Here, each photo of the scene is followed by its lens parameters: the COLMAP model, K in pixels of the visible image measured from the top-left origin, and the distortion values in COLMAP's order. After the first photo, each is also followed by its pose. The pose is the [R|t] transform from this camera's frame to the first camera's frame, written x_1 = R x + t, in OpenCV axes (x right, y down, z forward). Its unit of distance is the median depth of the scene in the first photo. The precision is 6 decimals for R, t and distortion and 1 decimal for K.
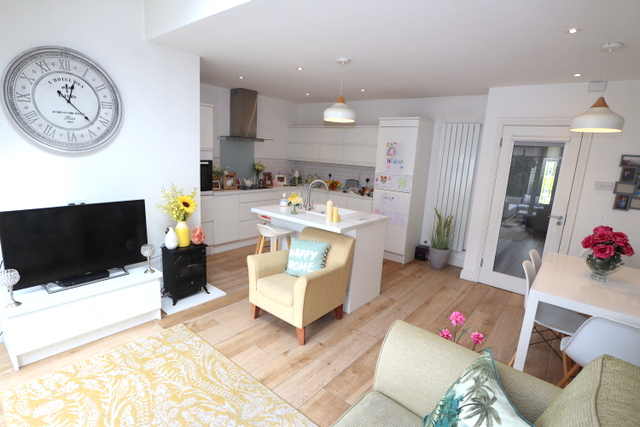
lens RADIAL K [[321.4, 0, 317.7], [0, 321.4, 219.4], [0, 0, 1]] dist [-0.041230, 0.008128]
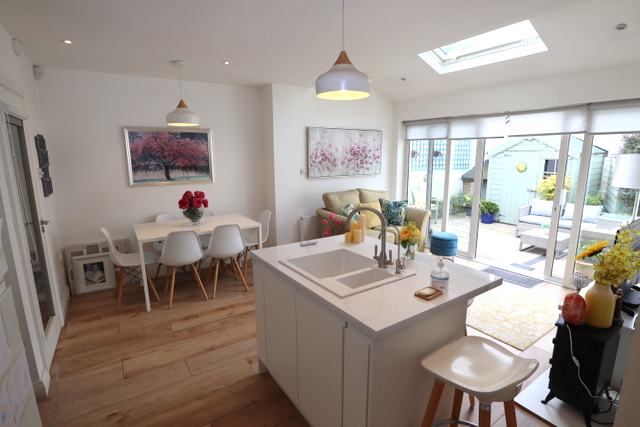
lens RADIAL K [[321.4, 0, 322.5], [0, 321.4, 215.0], [0, 0, 1]] dist [-0.041230, 0.008128]
pose [[-0.959543, -0.102589, 0.262209, -0.085195], [0.010508, 0.917564, 0.397449, -0.404622], [-0.281368, 0.384125, -0.879364, 1.893038]]
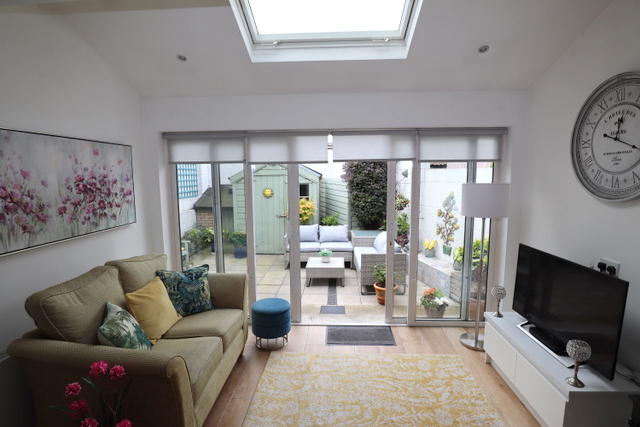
lens RADIAL K [[321.4, 0, 320.2], [0, 321.4, 212.3], [0, 0, 1]] dist [-0.041230, 0.008128]
pose [[-0.800084, 0.022653, -0.599461, 0.270137], [-0.161198, 0.954415, 0.251212, -0.251970], [0.577825, 0.297622, -0.759960, 1.119086]]
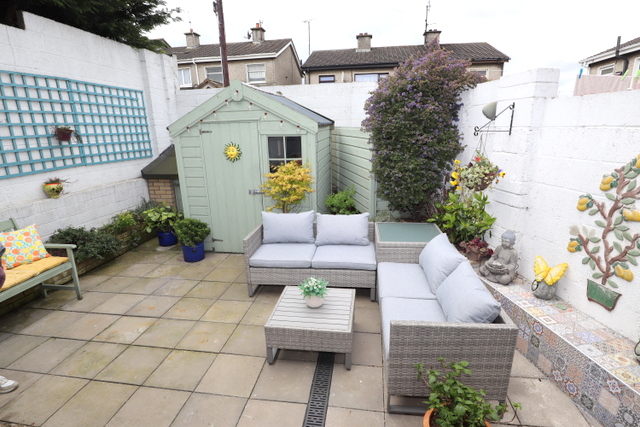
lens RADIAL K [[321.4, 0, 320.7], [0, 321.4, 216.6], [0, 0, 1]] dist [-0.041230, 0.008128]
pose [[-0.853356, 0.103115, -0.511028, -0.538743], [-0.133990, 0.903934, 0.406142, -0.068843], [0.503815, 0.415056, -0.757561, 0.294499]]
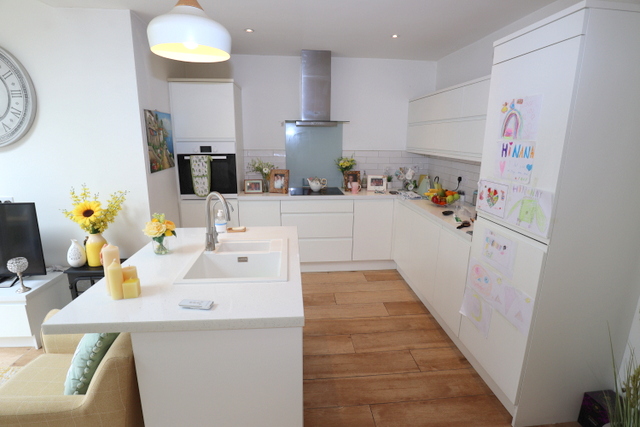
lens RADIAL K [[321.4, 0, 321.1], [0, 321.4, 211.5], [0, 0, 1]] dist [-0.041230, 0.008128]
pose [[0.705061, 0.112320, -0.700195, 0.582371], [-0.117901, 0.992202, 0.040441, -0.168822], [0.699277, 0.054040, 0.712805, 0.989389]]
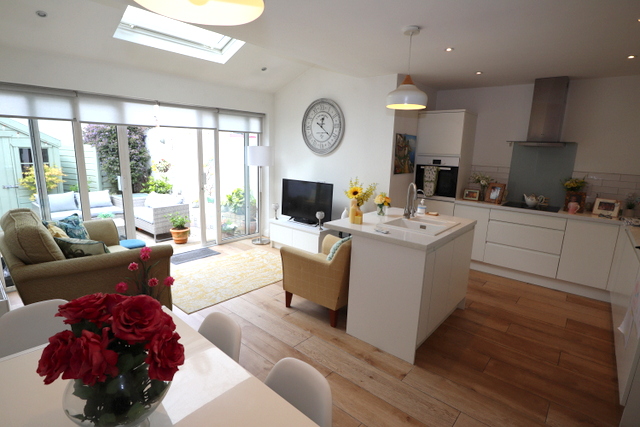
lens RADIAL K [[321.4, 0, 321.0], [0, 321.4, 216.2], [0, 0, 1]] dist [-0.041230, 0.008128]
pose [[-0.018229, 0.146894, -0.988984, 1.060459], [-0.240996, 0.959339, 0.146933, -0.133996], [0.970355, 0.241020, 0.017913, 0.998124]]
